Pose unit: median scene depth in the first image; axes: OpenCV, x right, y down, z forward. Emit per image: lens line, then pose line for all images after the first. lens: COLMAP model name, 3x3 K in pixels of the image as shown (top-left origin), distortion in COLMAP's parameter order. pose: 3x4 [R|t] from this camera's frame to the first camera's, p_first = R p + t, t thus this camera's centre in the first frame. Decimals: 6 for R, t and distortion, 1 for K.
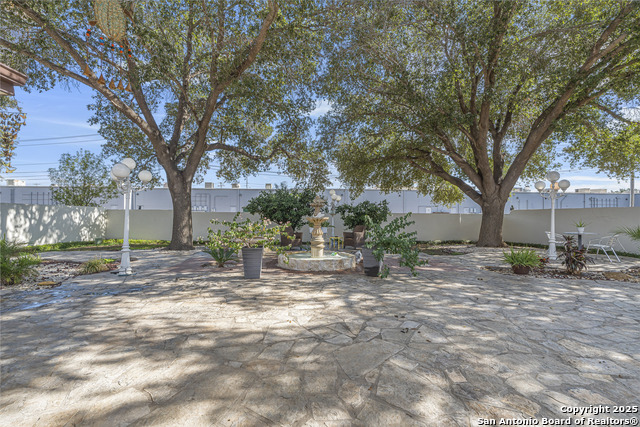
lens RADIAL K [[302.1, 0, 321.0], [0, 302.1, 213.5], [0, 0, 1]] dist [-0.008485, 0.008258]
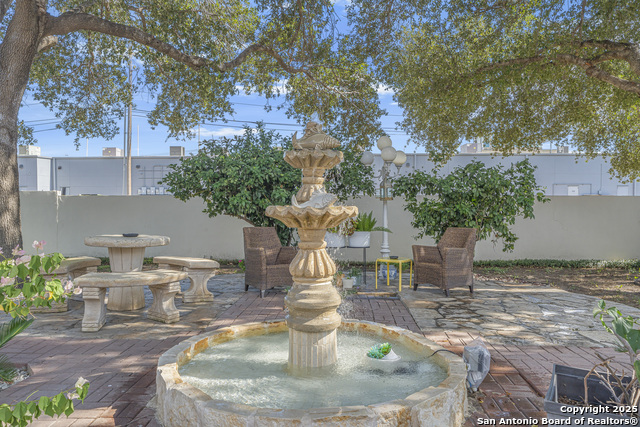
lens RADIAL K [[494.6, 0, 316.4], [0, 494.6, 215.4], [0, 0, 1]] dist [-0.002318, 0.004123]
pose [[0.993126, -0.000836, -0.117046, 0.020329], [0.004272, 0.999567, 0.029111, 0.004405], [0.116971, -0.029411, 0.992700, 0.279430]]
